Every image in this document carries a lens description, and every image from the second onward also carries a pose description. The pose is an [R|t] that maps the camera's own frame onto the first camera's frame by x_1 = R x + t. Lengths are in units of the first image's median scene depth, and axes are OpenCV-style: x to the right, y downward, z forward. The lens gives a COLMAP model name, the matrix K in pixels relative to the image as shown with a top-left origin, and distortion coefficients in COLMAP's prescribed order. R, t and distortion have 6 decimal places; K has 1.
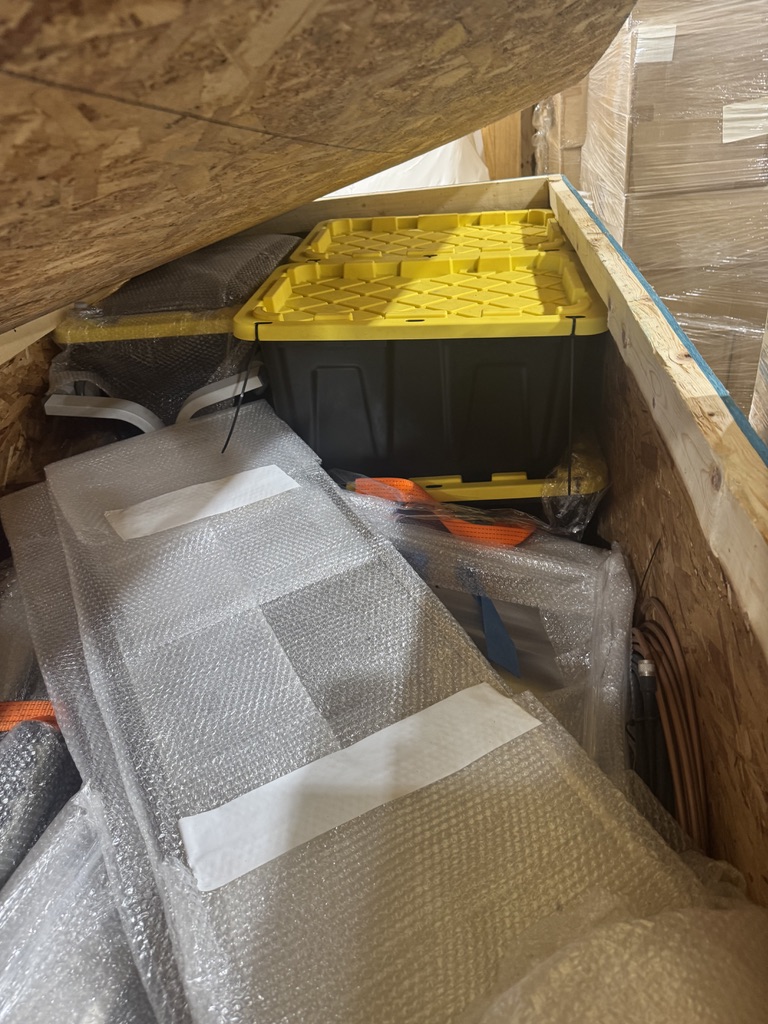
lens RADIAL K [[716.1, 0, 366.8], [0, 716.1, 511.0], [0, 0, 1]] dist [0.013579, -0.022783]
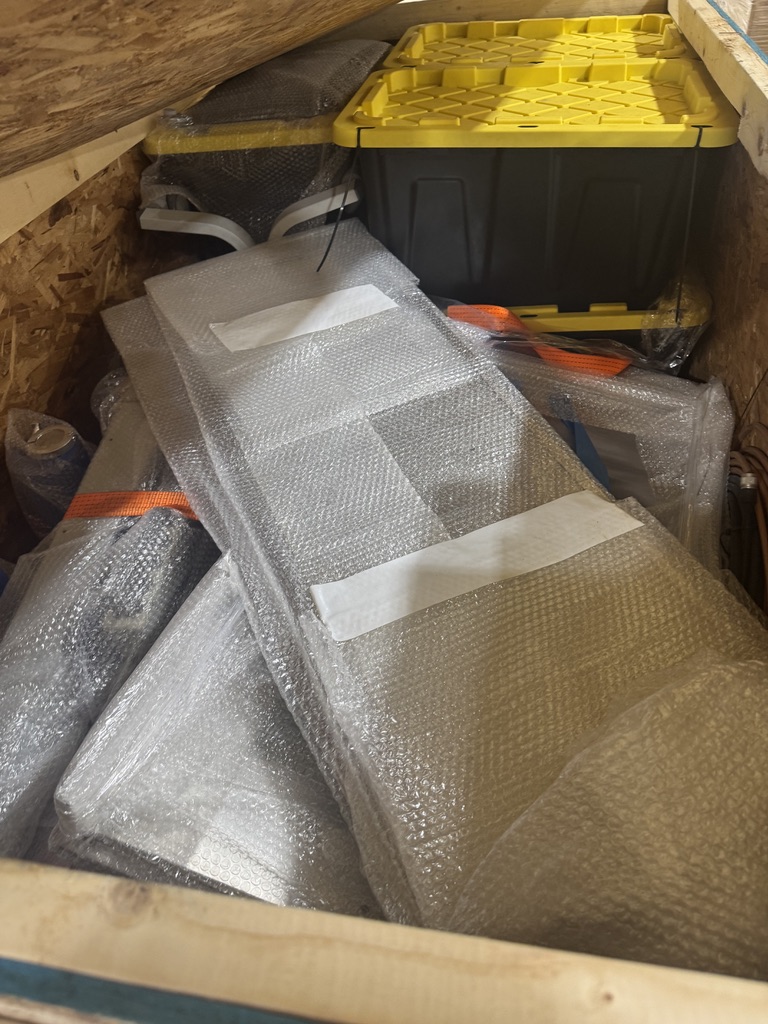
lens RADIAL K [[716.1, 0, 367.4], [0, 716.1, 521.3], [0, 0, 1]] dist [0.013579, -0.022783]
pose [[0.997566, 0.044479, -0.053701, -0.091985], [-0.033265, 0.980416, 0.194108, 0.087440], [0.061283, -0.191849, 0.979509, -0.048357]]
